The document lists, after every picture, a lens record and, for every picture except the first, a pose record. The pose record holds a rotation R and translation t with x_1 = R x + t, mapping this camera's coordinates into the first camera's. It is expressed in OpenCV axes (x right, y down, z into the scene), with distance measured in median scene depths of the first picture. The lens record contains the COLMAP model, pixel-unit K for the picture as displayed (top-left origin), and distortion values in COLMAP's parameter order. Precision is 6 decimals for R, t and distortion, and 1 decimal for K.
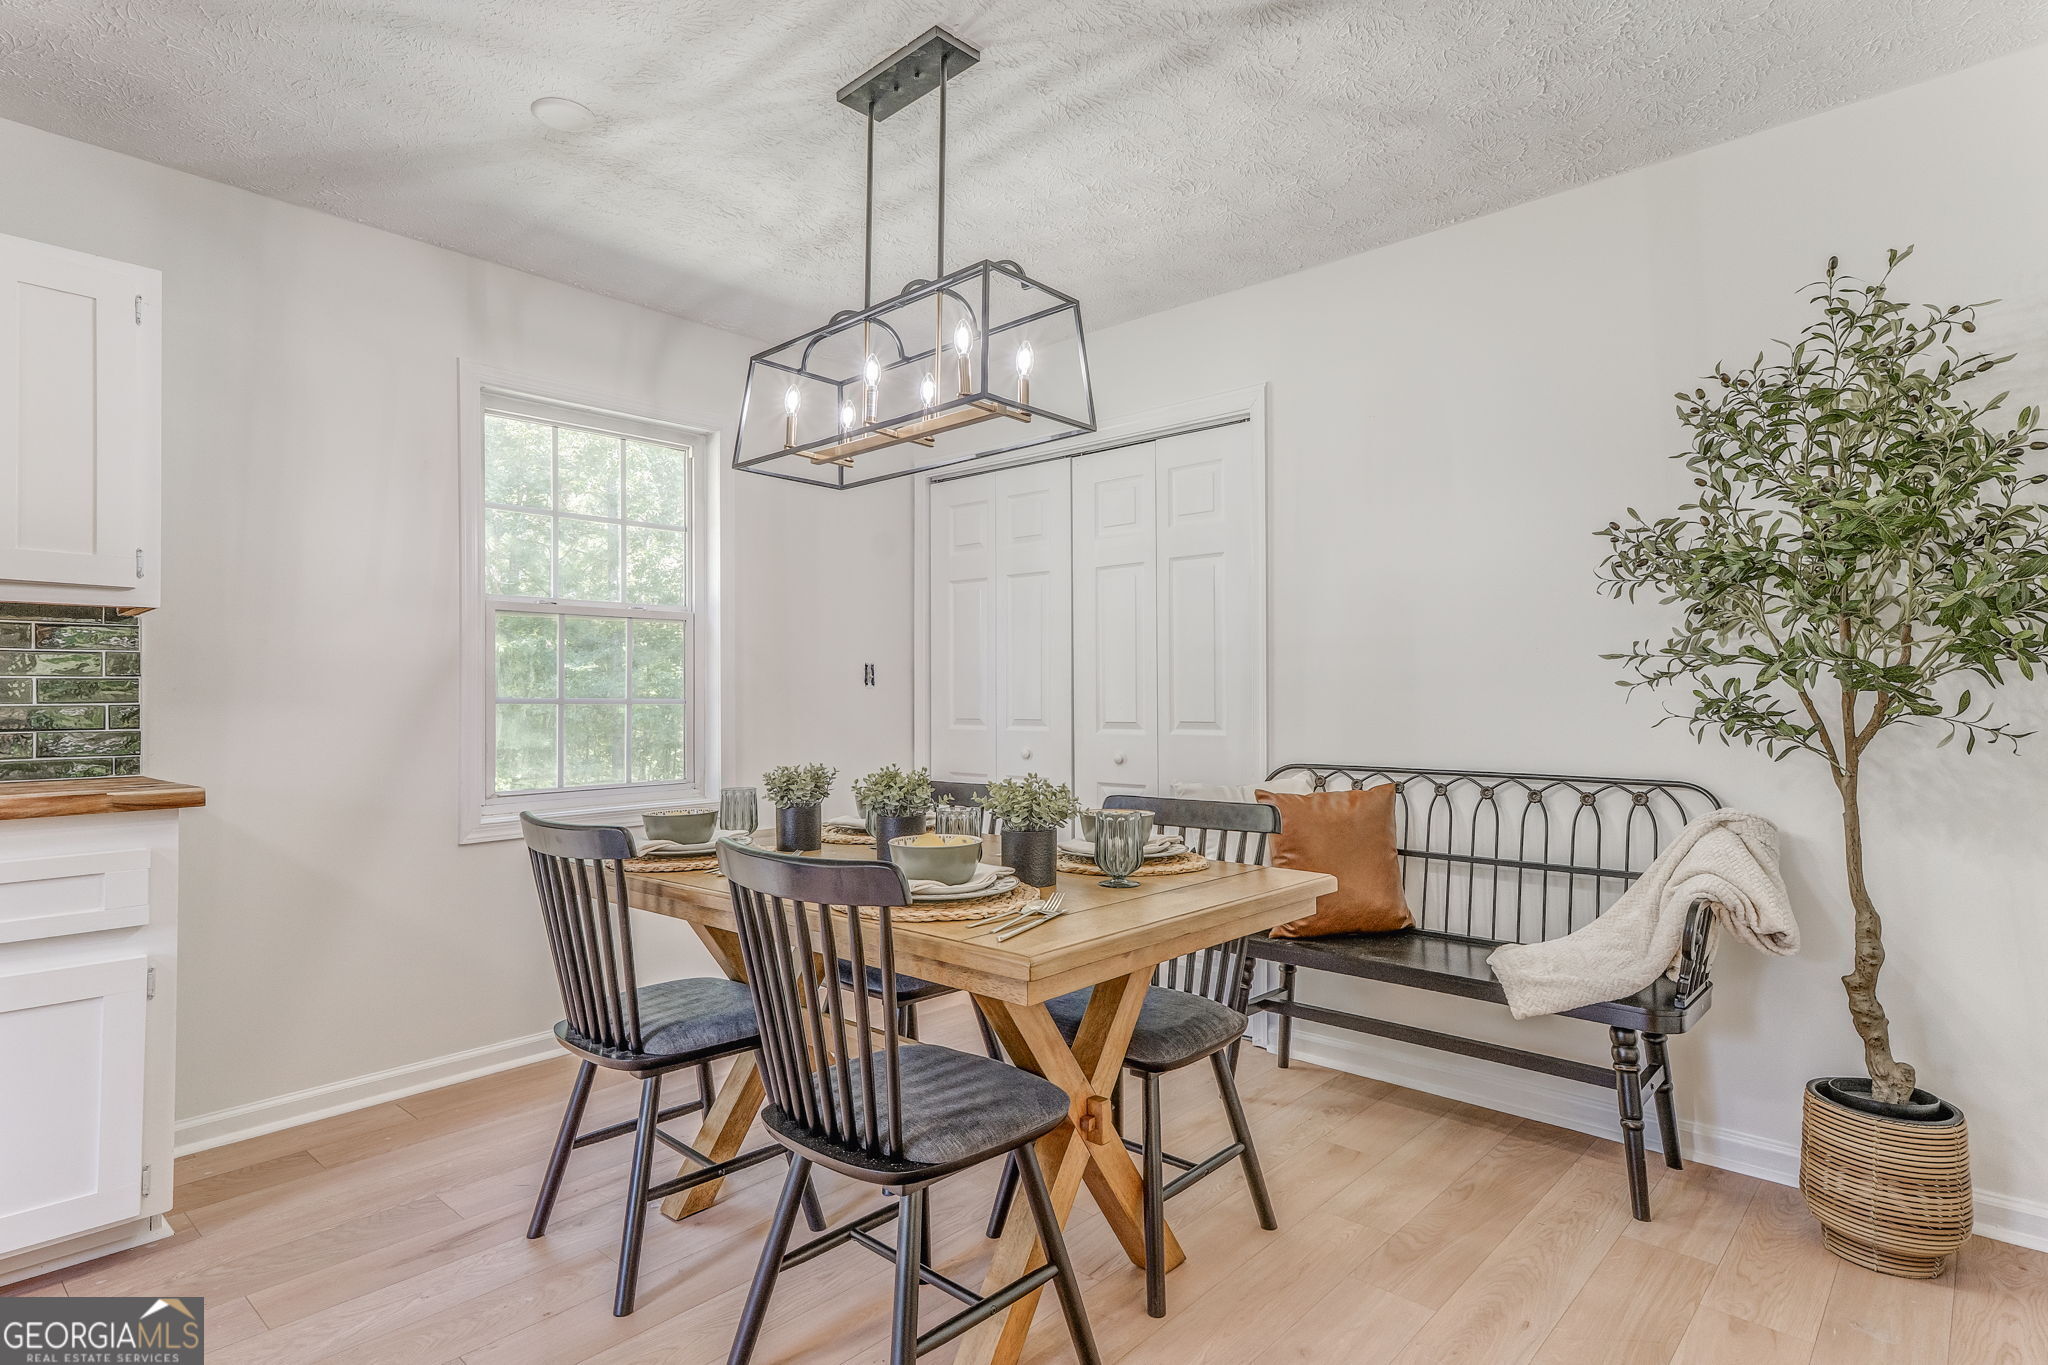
lens RADIAL K [[1051.0, 0, 1007.5], [0, 1051.0, 680.8], [0, 0, 1]] dist [0.025278, 0.000454]
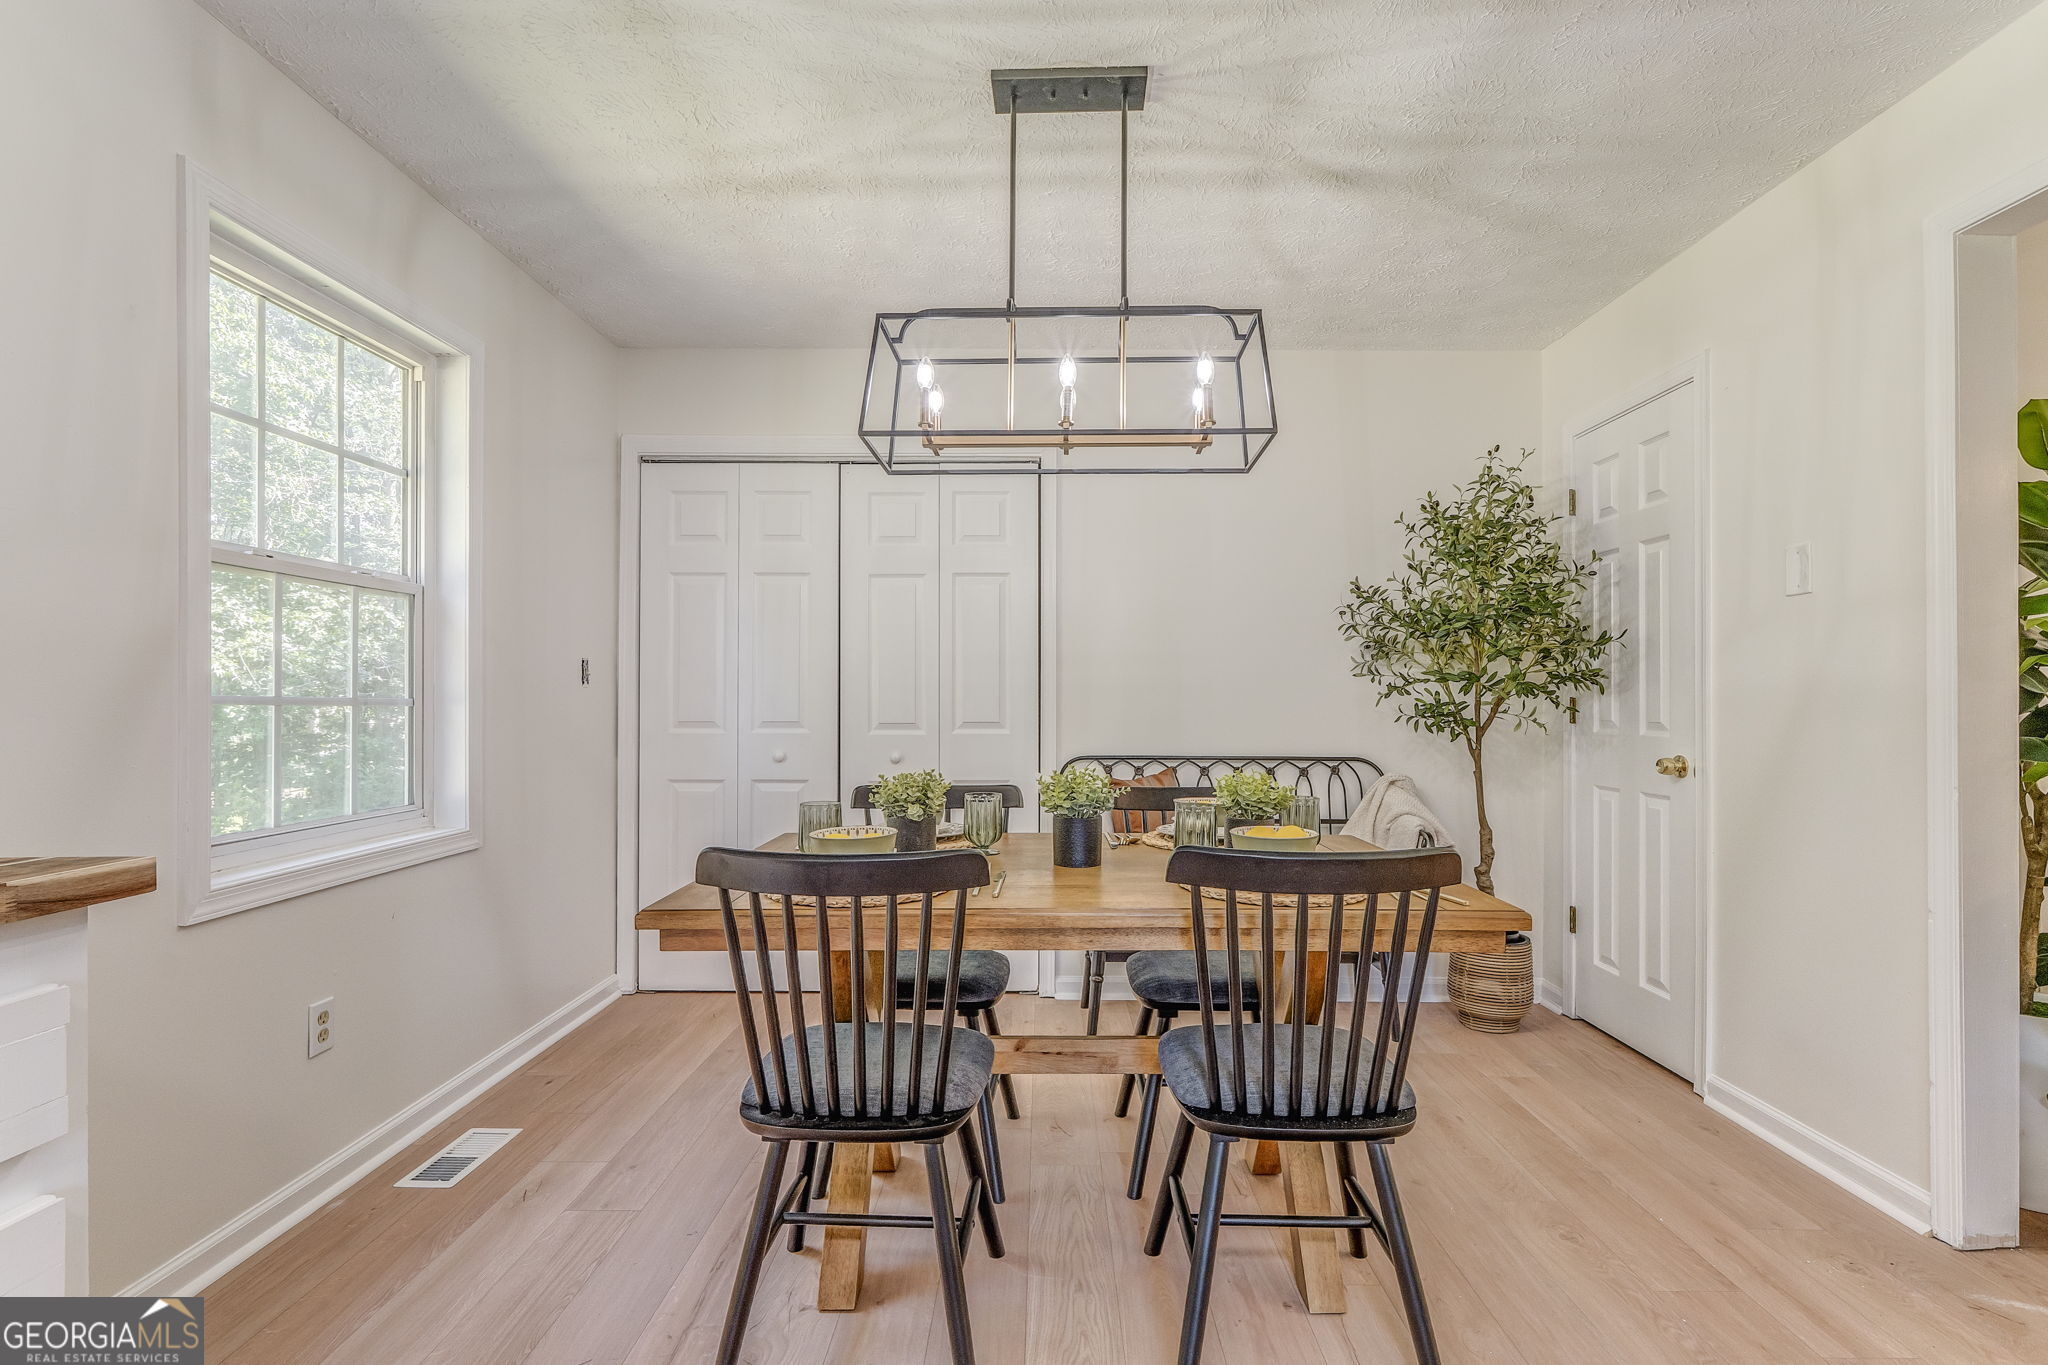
lens RADIAL K [[947.2, 0, 1023.8], [0, 947.2, 704.0], [0, 0, 1]] dist [-0.002277, 0.000009]
pose [[0.759394, 0.001943, 0.650628, -0.596845], [-0.015414, 0.999769, 0.015006, 0.005330], [-0.650448, -0.021424, 0.759248, 0.277185]]
